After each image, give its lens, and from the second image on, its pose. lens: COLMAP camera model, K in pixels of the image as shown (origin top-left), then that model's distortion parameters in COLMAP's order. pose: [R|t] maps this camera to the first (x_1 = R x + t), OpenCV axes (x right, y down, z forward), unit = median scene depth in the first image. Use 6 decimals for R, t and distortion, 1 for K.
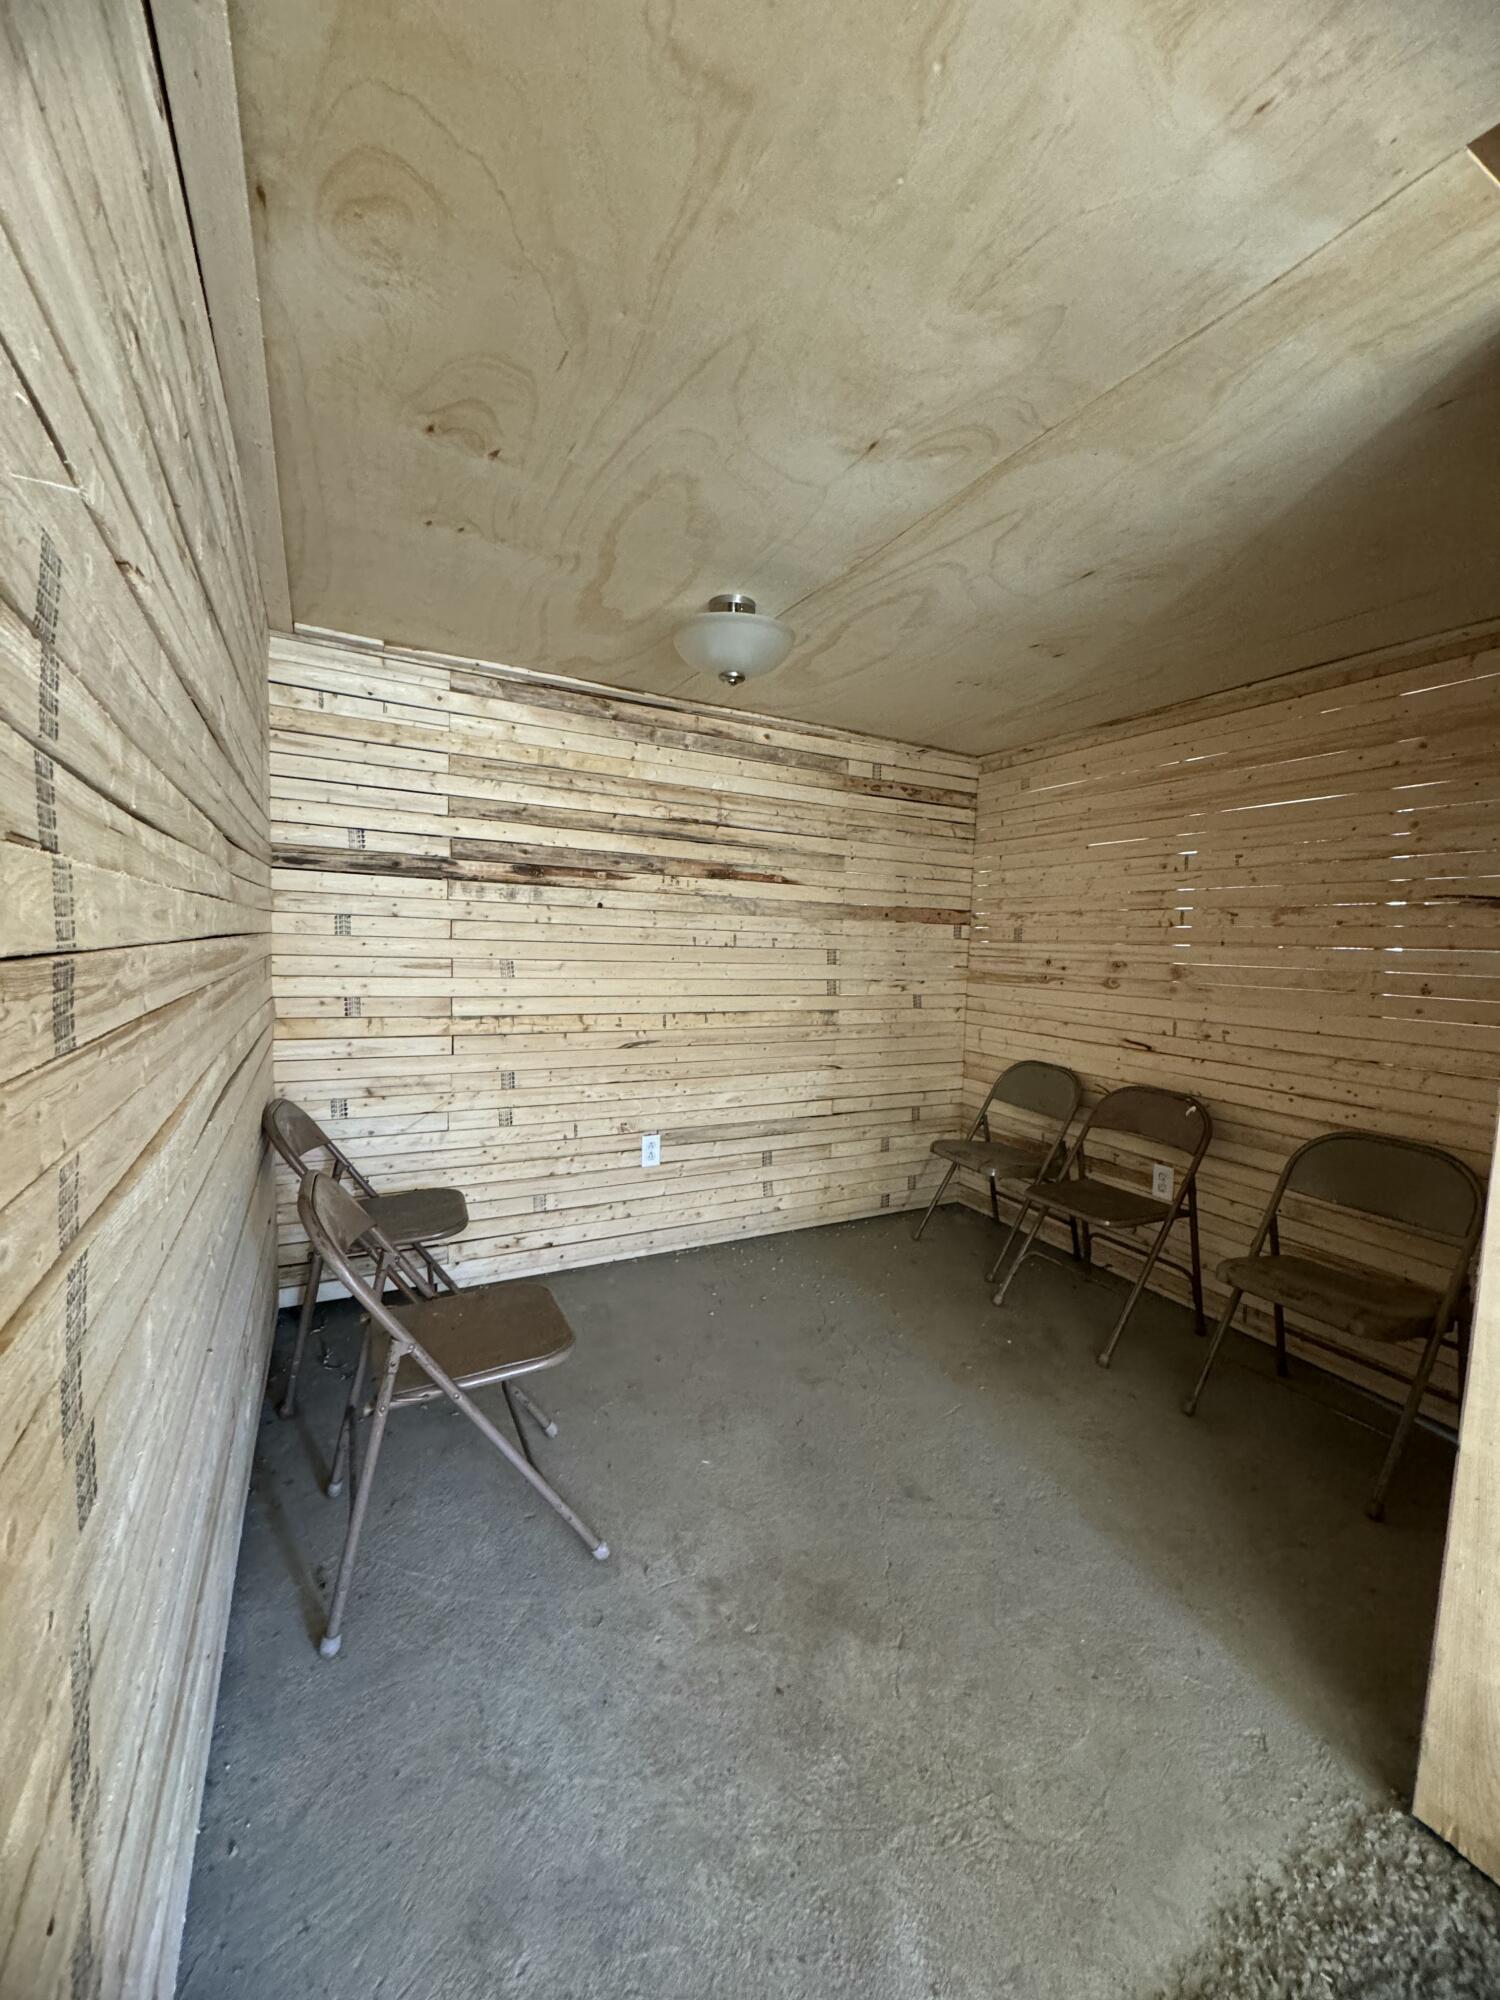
lens RADIAL K [[796.1, 0, 754.1], [0, 796.1, 995.3], [0, 0, 1]] dist [-0.004030, 0.000654]
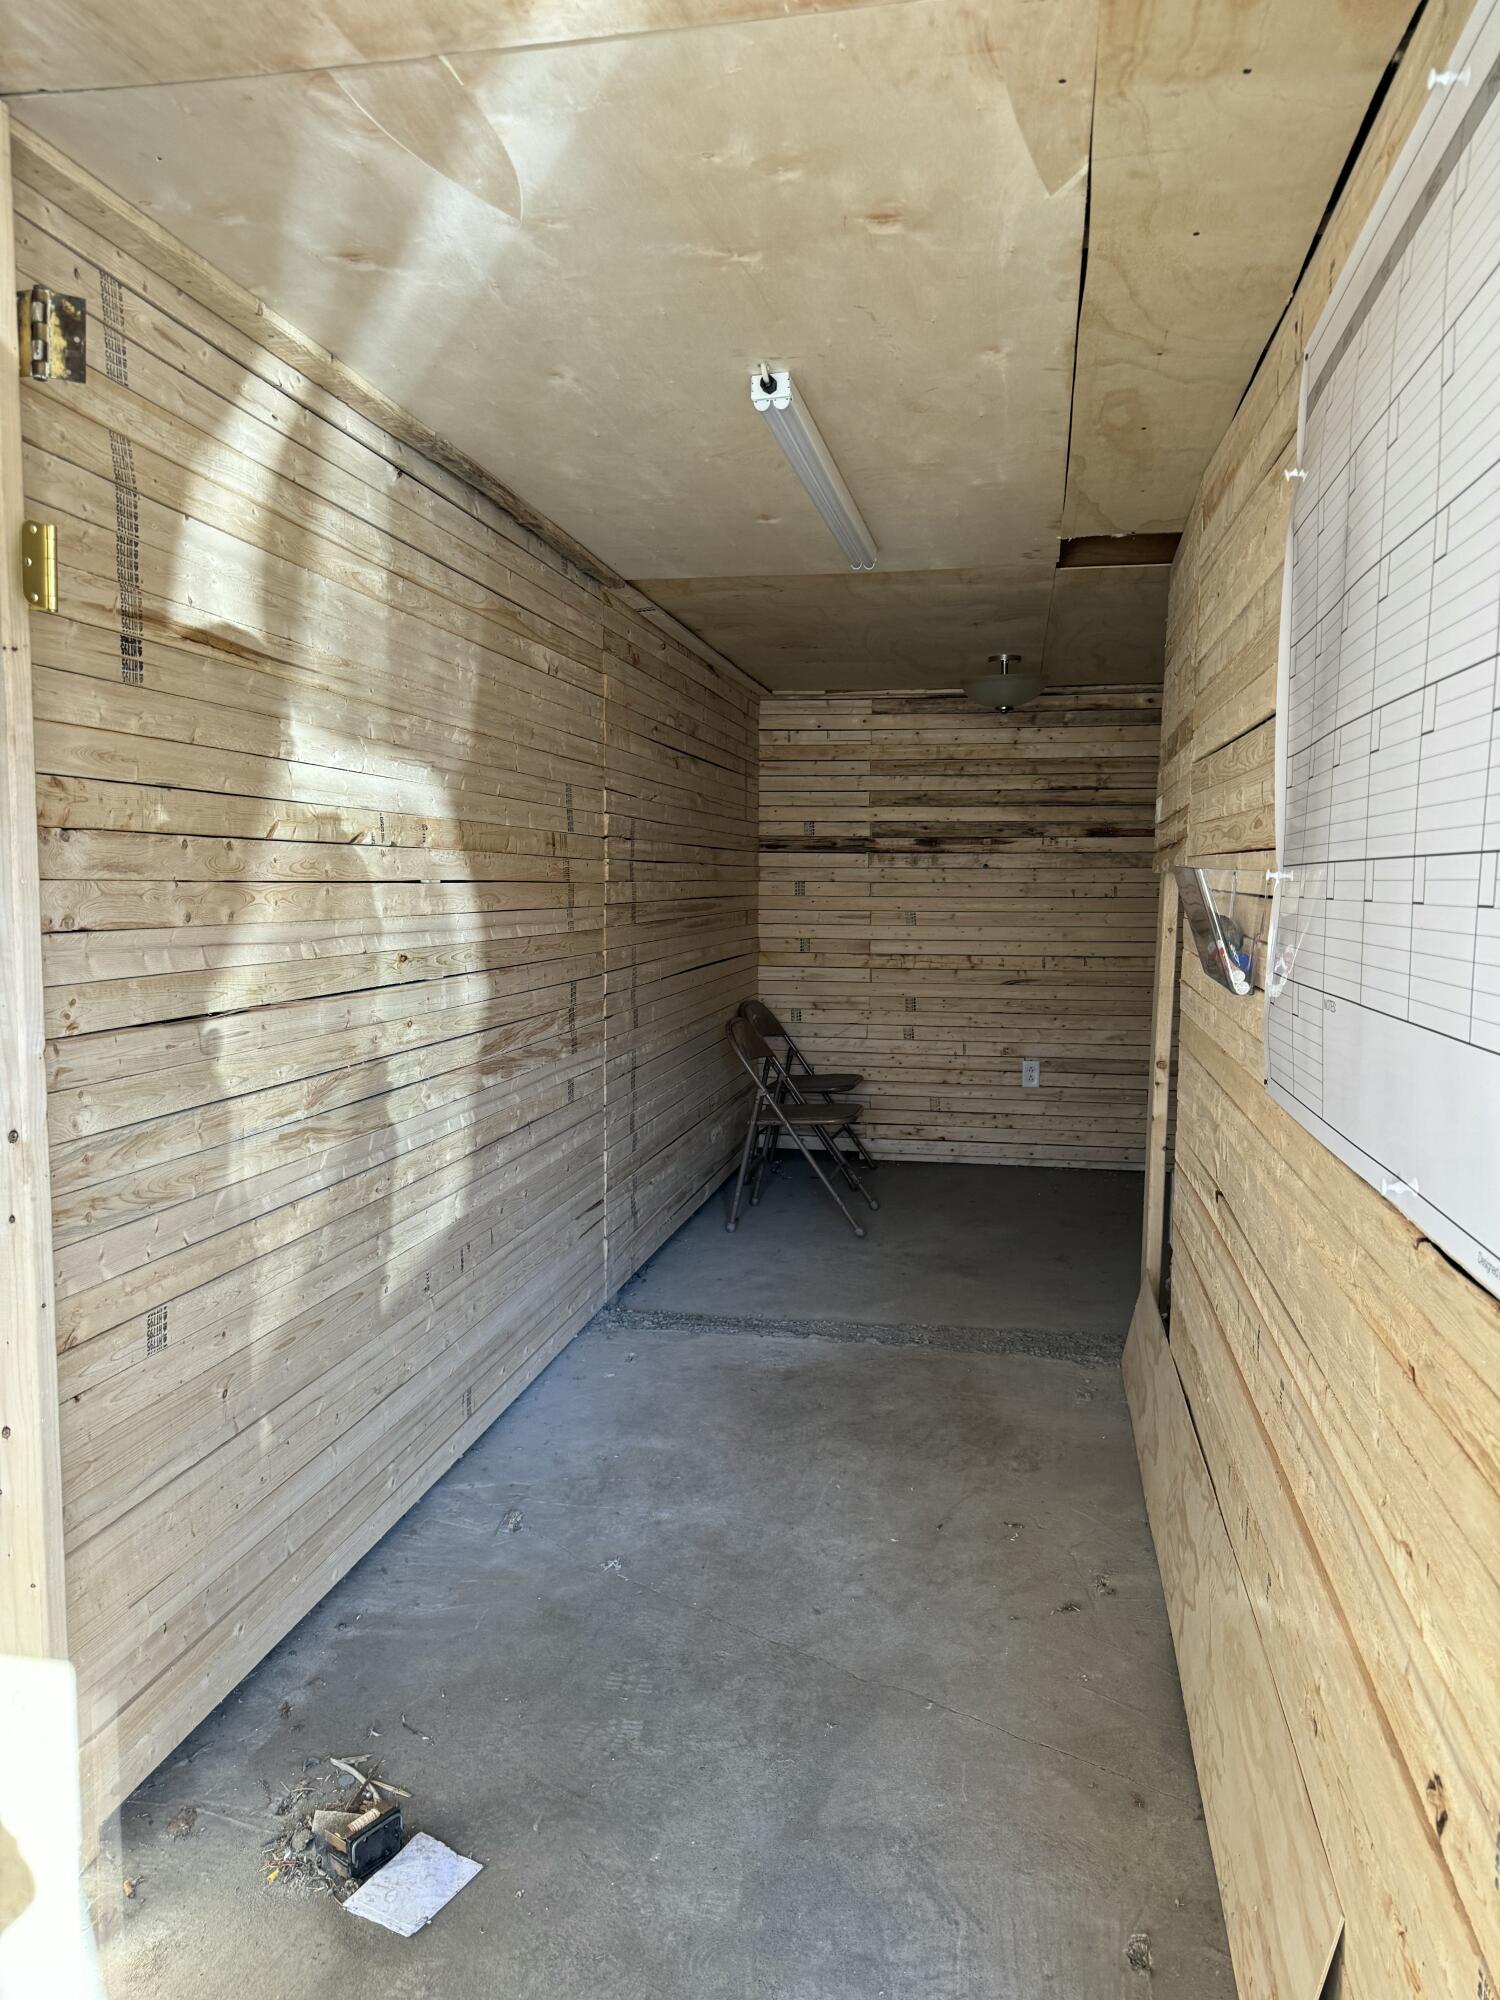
lens RADIAL K [[1554.5, 0, 749.6], [0, 1554.5, 1006.0], [0, 0, 1]] dist [0.059912, -0.056496]
pose [[0.773155, 0.022815, -0.633806, 1.087424], [-0.021465, 0.999722, 0.009803, 0.089584], [0.633854, 0.006025, 0.773430, -1.121383]]
